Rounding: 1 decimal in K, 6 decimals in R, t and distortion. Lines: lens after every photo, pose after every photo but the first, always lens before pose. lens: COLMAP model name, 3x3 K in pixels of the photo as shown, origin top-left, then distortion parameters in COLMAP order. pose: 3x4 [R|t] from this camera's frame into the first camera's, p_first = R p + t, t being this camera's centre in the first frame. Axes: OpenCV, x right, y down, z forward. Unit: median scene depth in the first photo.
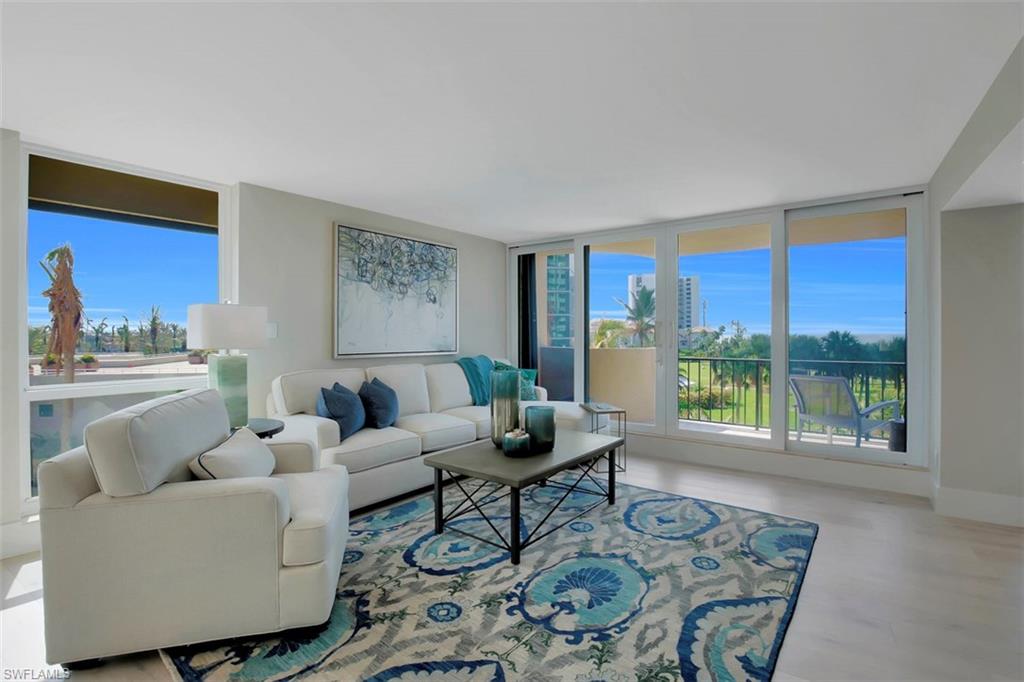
lens RADIAL K [[487.5, 0, 514.3], [0, 487.5, 336.3], [0, 0, 1]] dist [-0.034286, 0.000379]
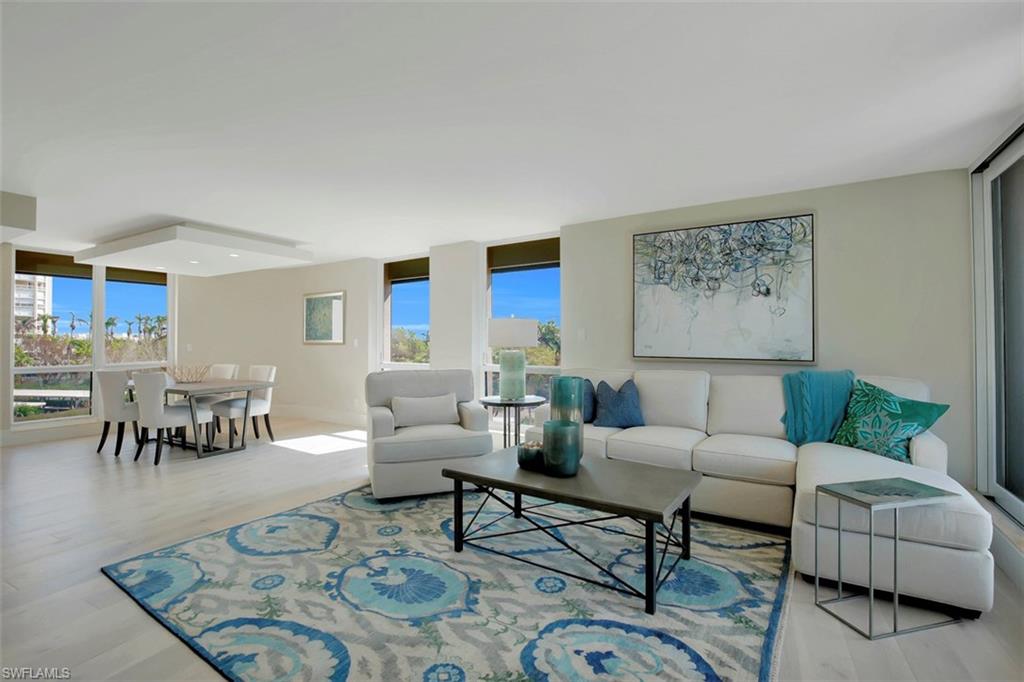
lens RADIAL K [[487.5, 0, 514.3], [0, 487.5, 336.3], [0, 0, 1]] dist [-0.034286, 0.000379]
pose [[0.041520, -0.008669, -0.999100, 0.905602], [-0.005151, 0.999947, -0.008891, 0.005811], [0.999124, 0.005516, 0.041473, 0.907243]]
